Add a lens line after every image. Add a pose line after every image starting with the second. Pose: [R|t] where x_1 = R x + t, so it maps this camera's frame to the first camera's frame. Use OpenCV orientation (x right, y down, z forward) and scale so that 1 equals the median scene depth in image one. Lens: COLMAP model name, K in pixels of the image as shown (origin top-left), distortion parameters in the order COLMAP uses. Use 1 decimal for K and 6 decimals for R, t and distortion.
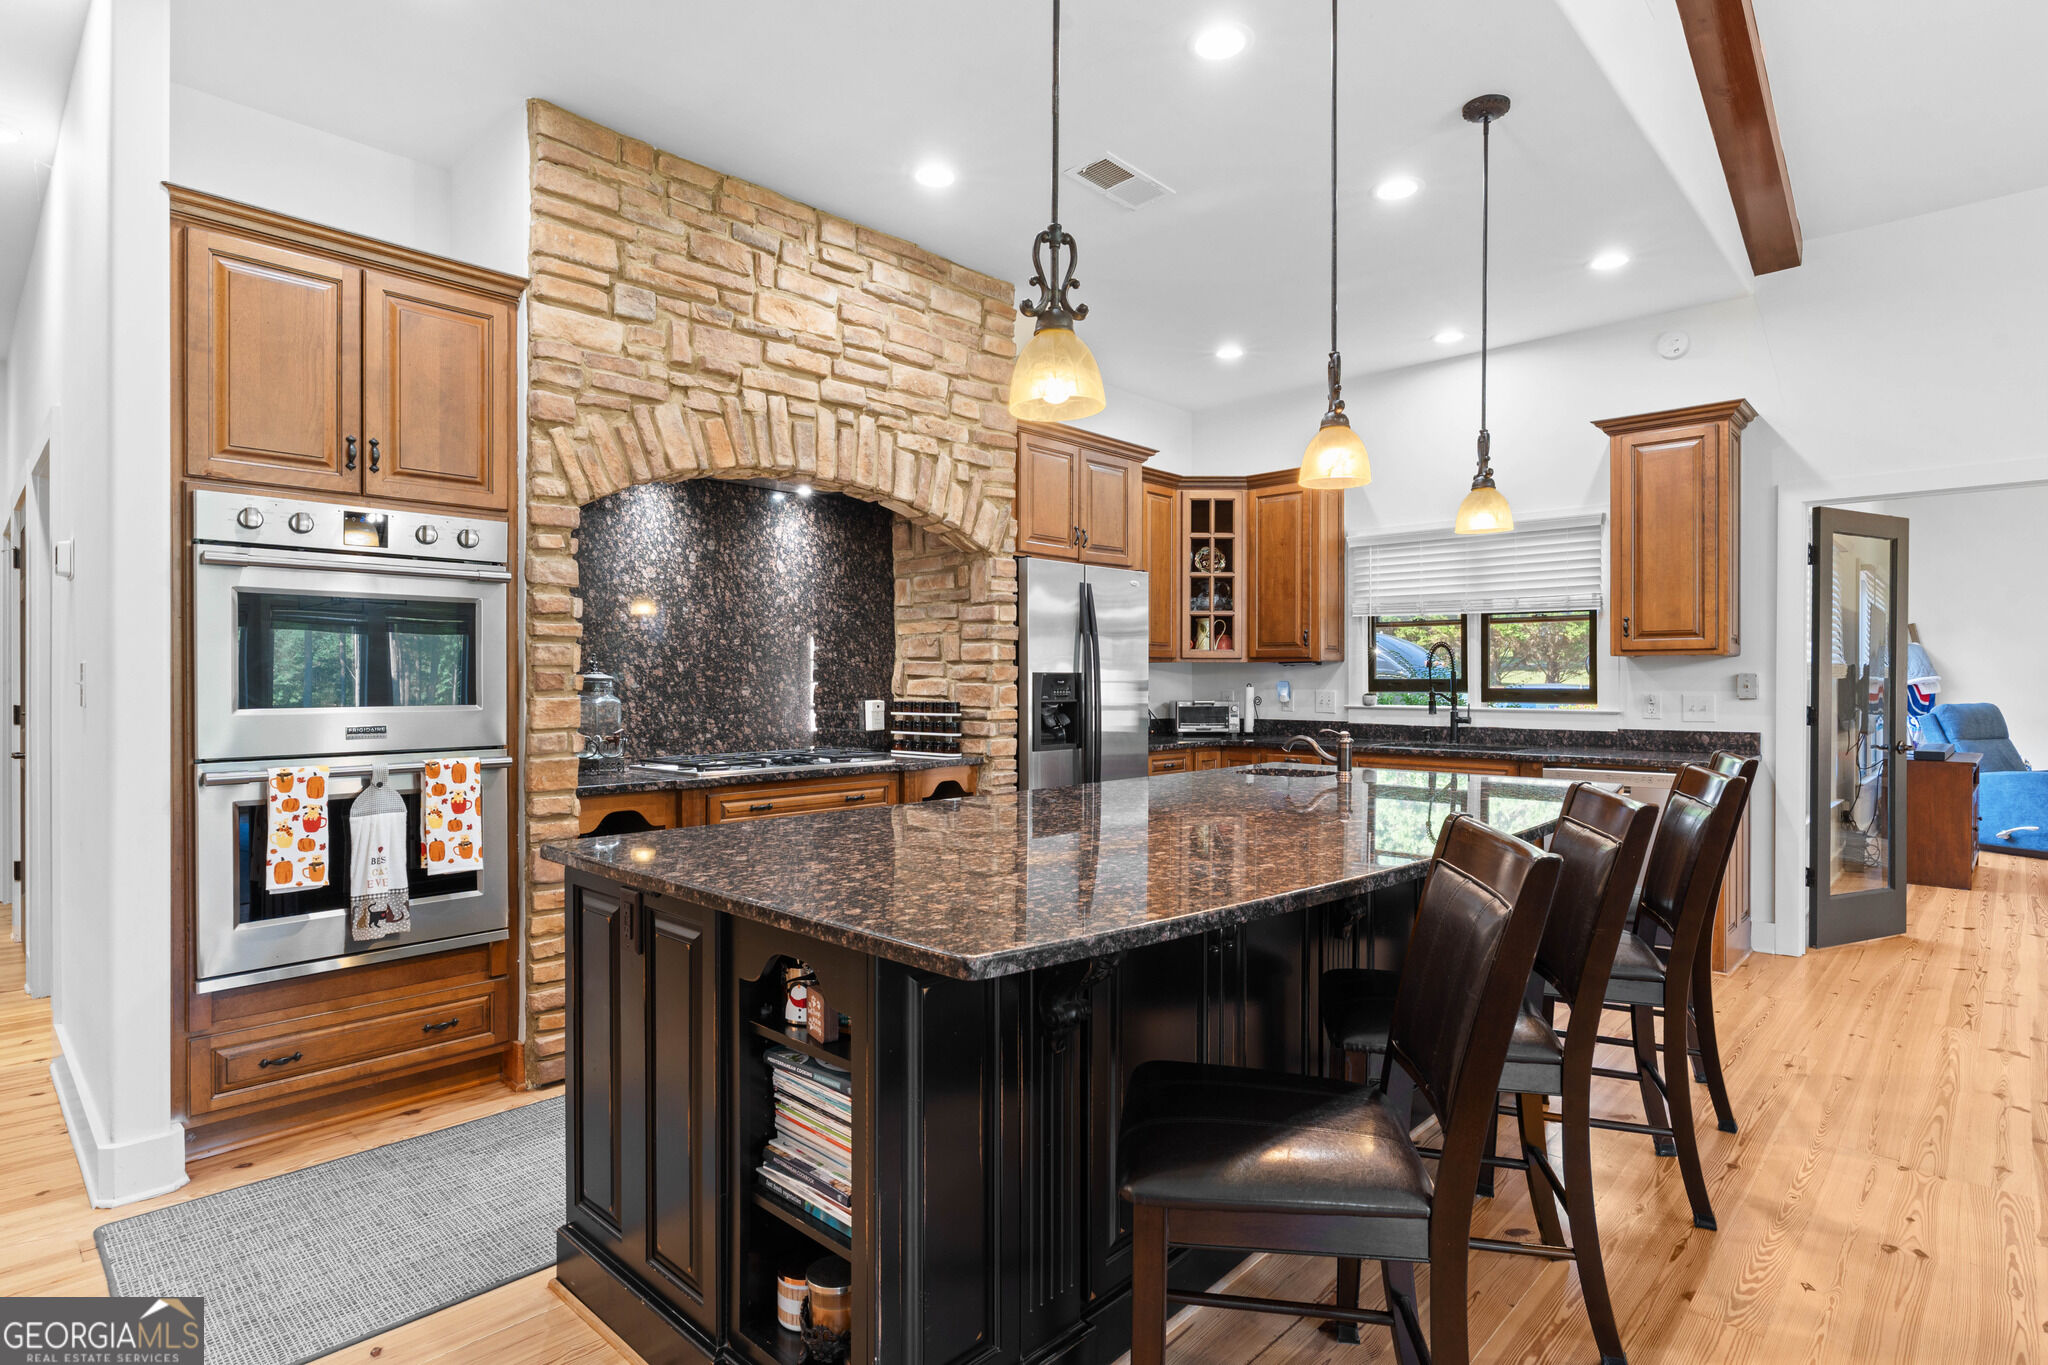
lens RADIAL K [[1039.2, 0, 1022.0], [0, 1039.2, 682.1], [0, 0, 1]] dist [-0.006137, 0.001022]
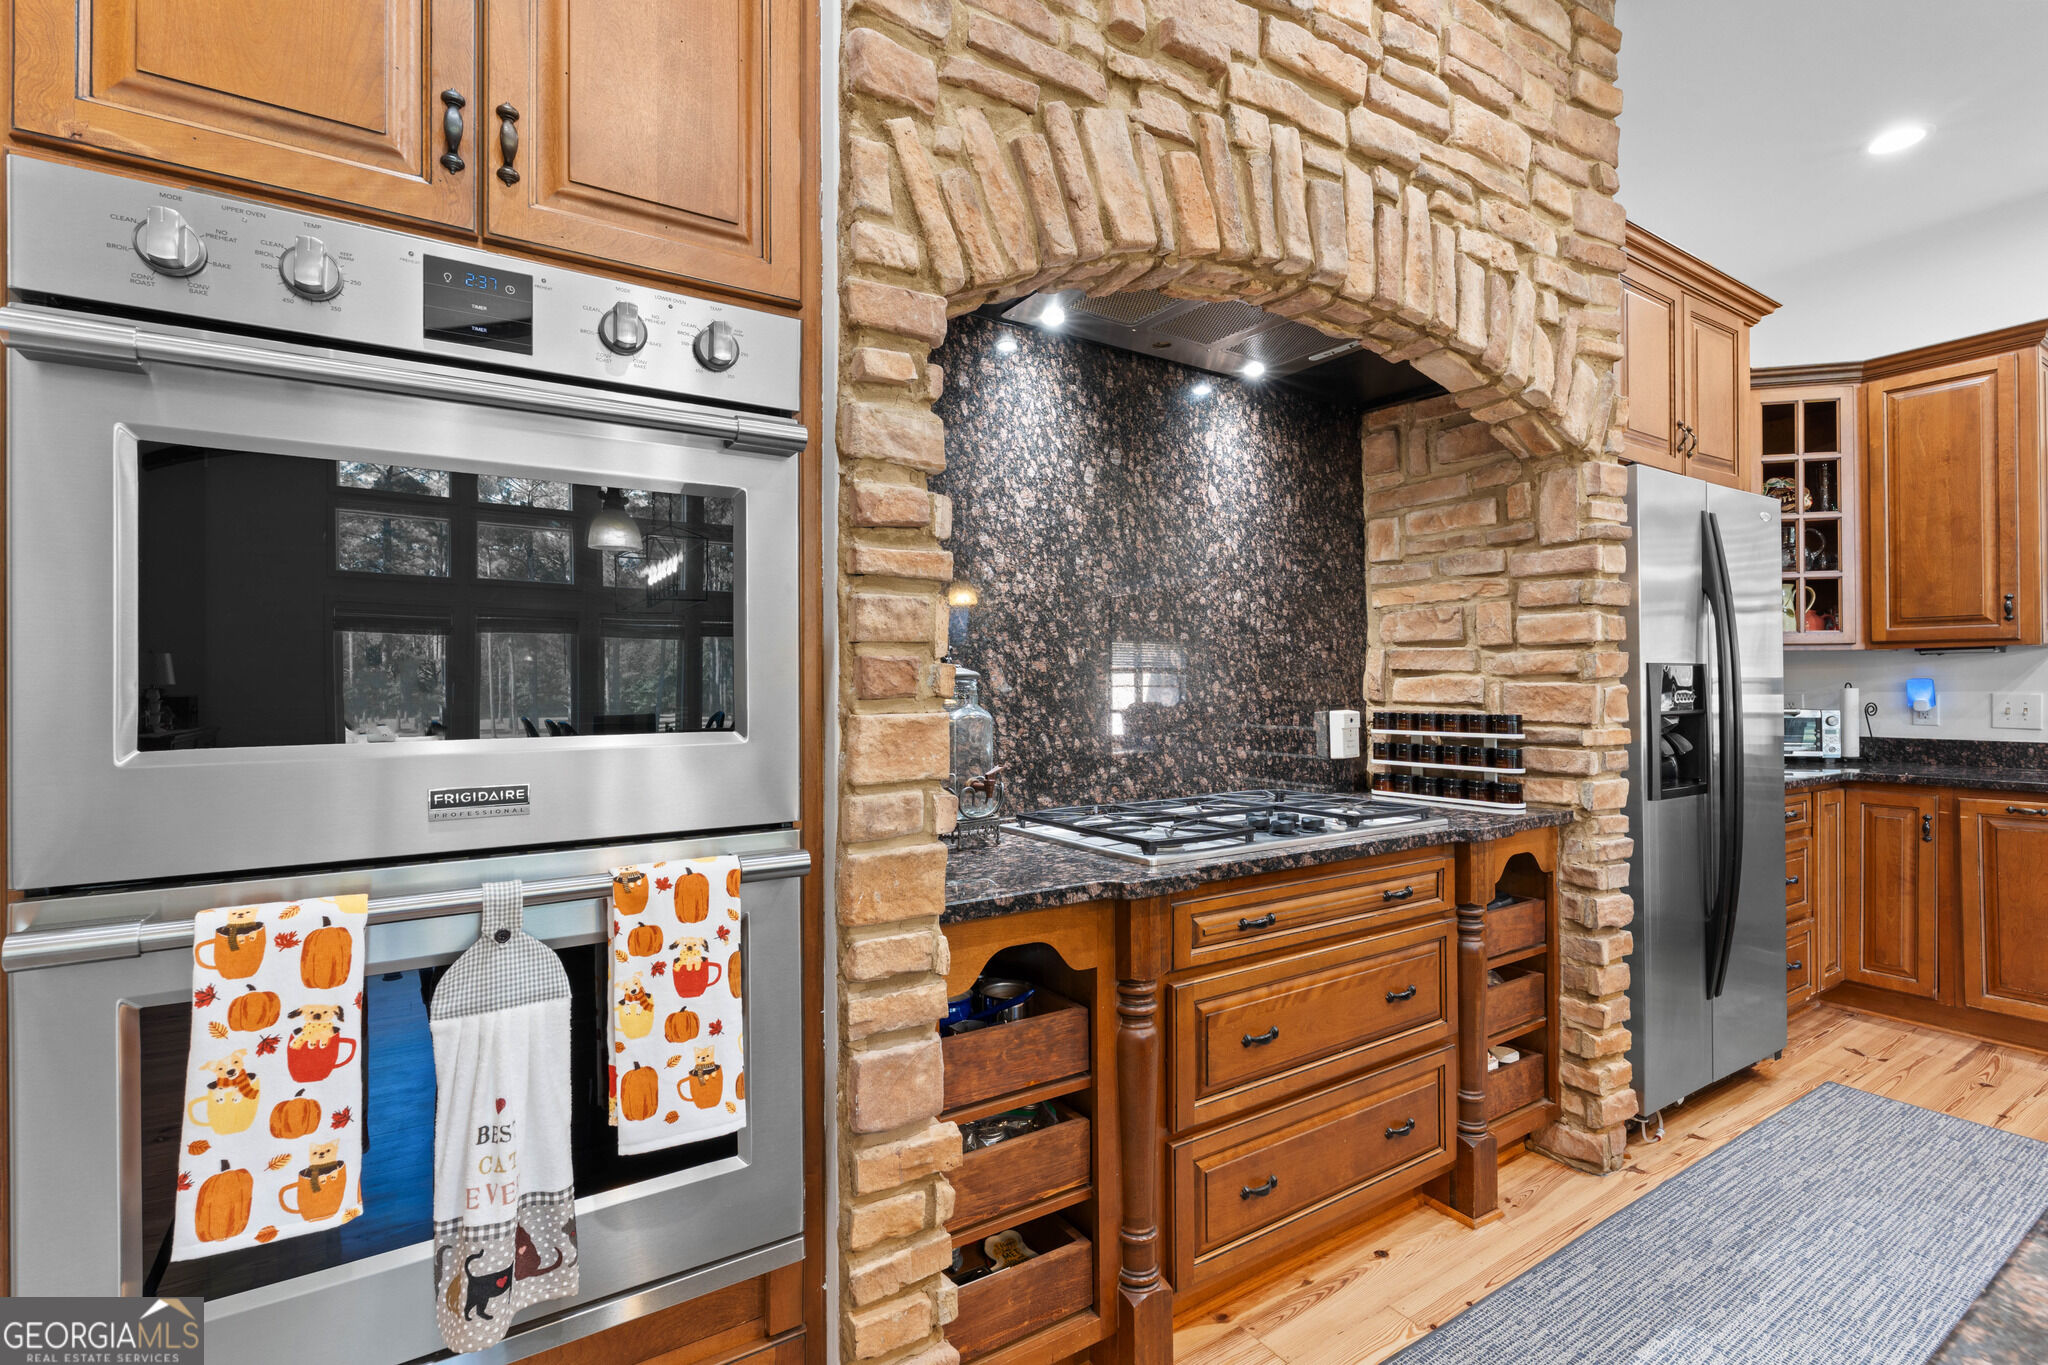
lens RADIAL K [[930.5, 0, 1023.8], [0, 930.5, 676.8], [0, 0, 1]] dist [-0.007776, 0.000638]
pose [[0.971112, -0.007032, -0.238521, -0.239074], [0.004431, 0.999925, -0.011440, 0.003037], [0.238583, 0.010052, 0.971070, 0.493616]]
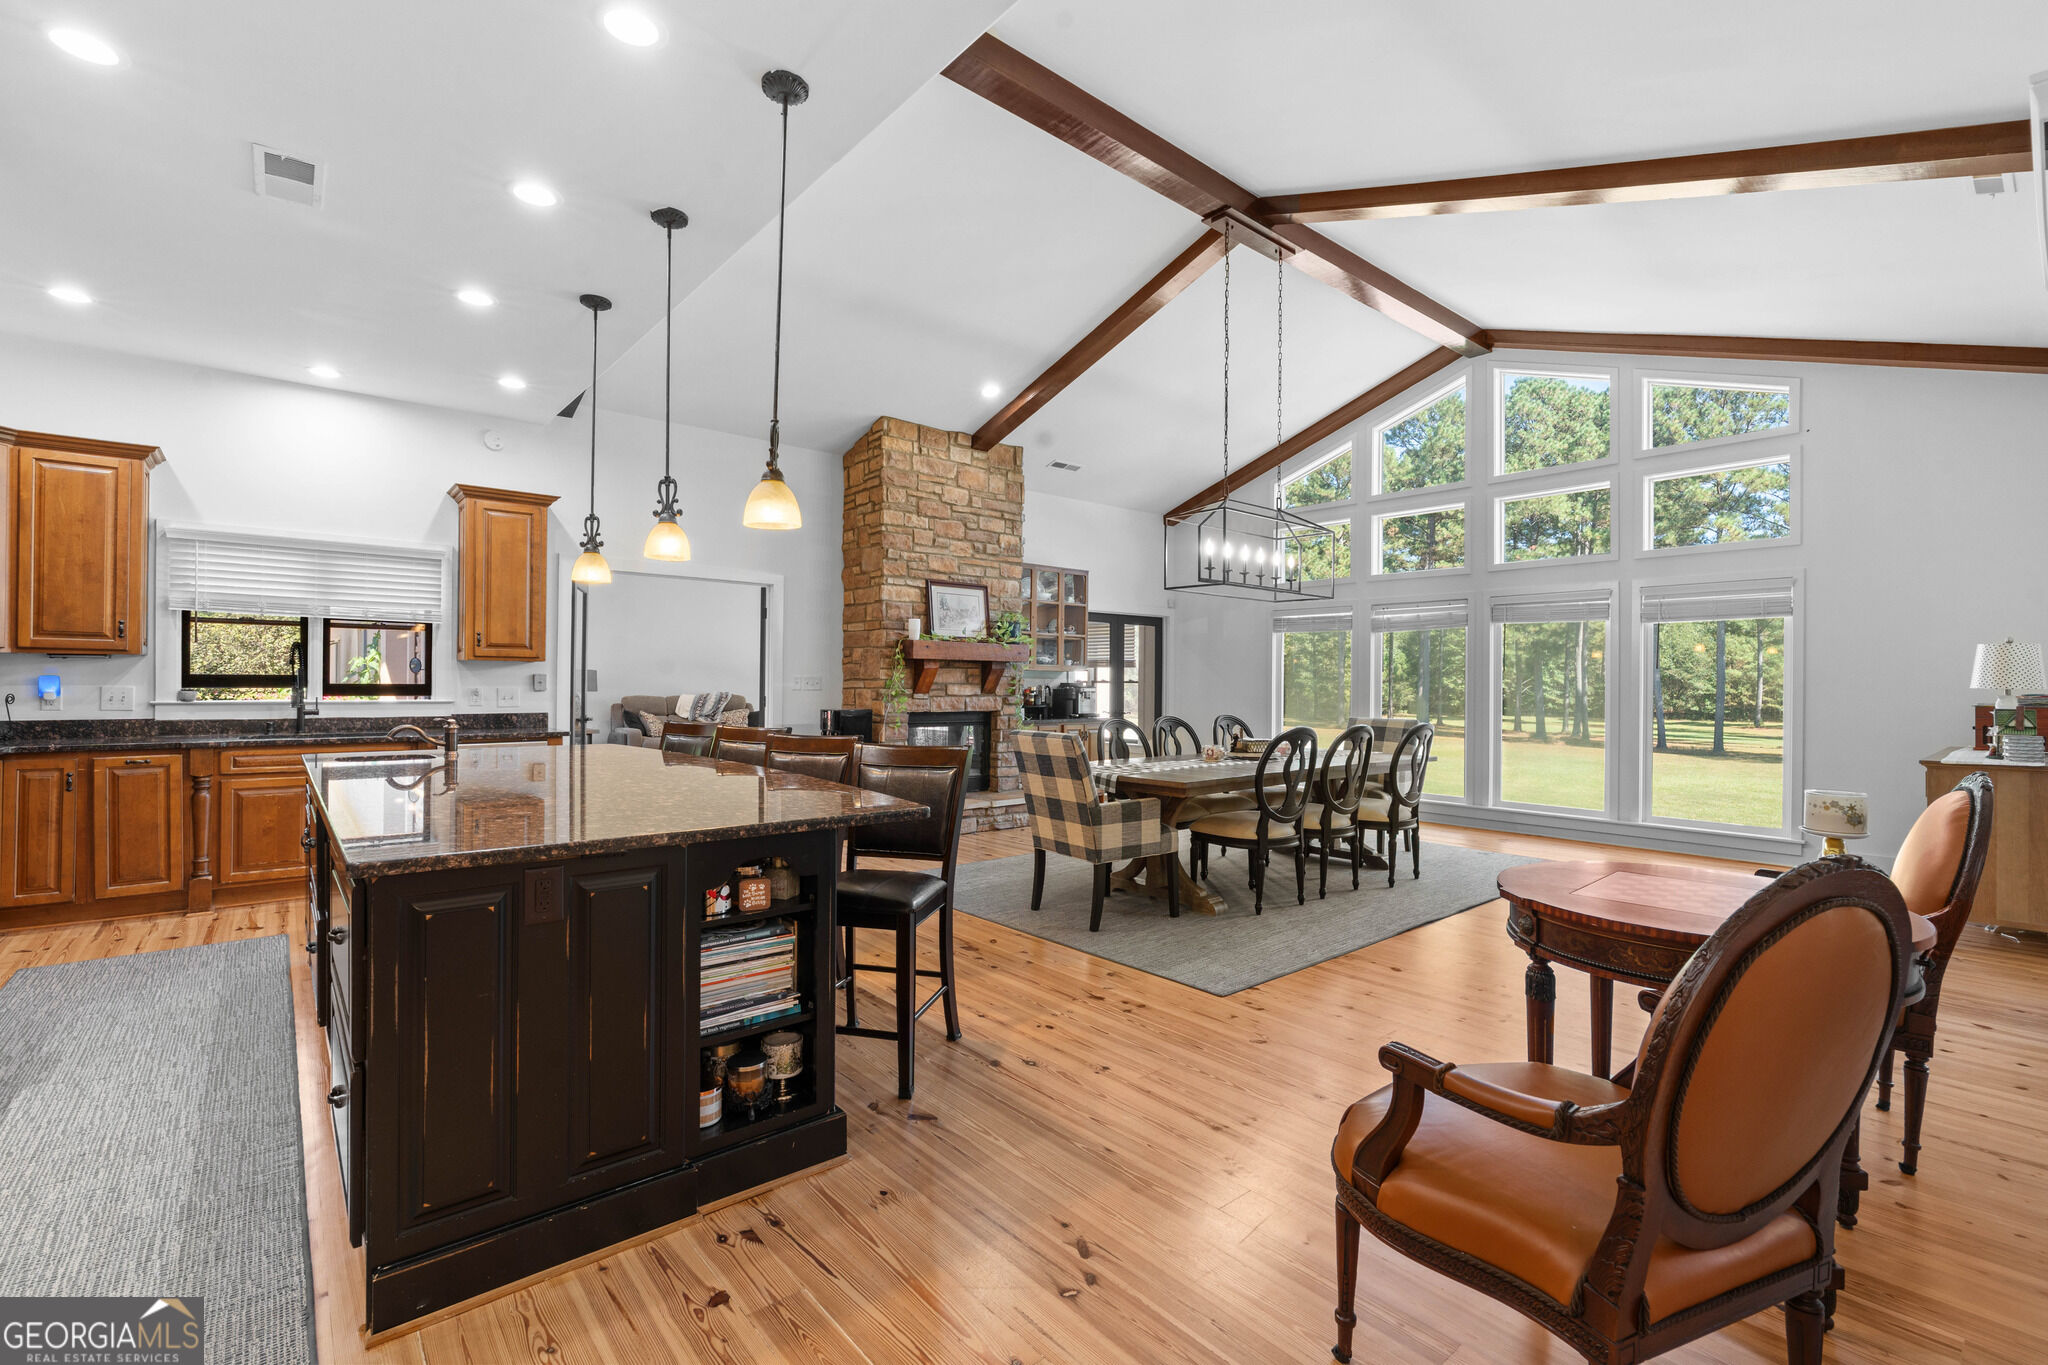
lens RADIAL K [[896.0, 0, 1012.2], [0, 896.0, 682.4], [0, 0, 1]] dist [-0.008416, 0.000462]
pose [[0.115346, 0.000750, 0.993325, -0.615642], [-0.006593, 0.999978, 0.000011, -0.000842], [-0.993304, -0.006551, 0.115348, 0.189767]]
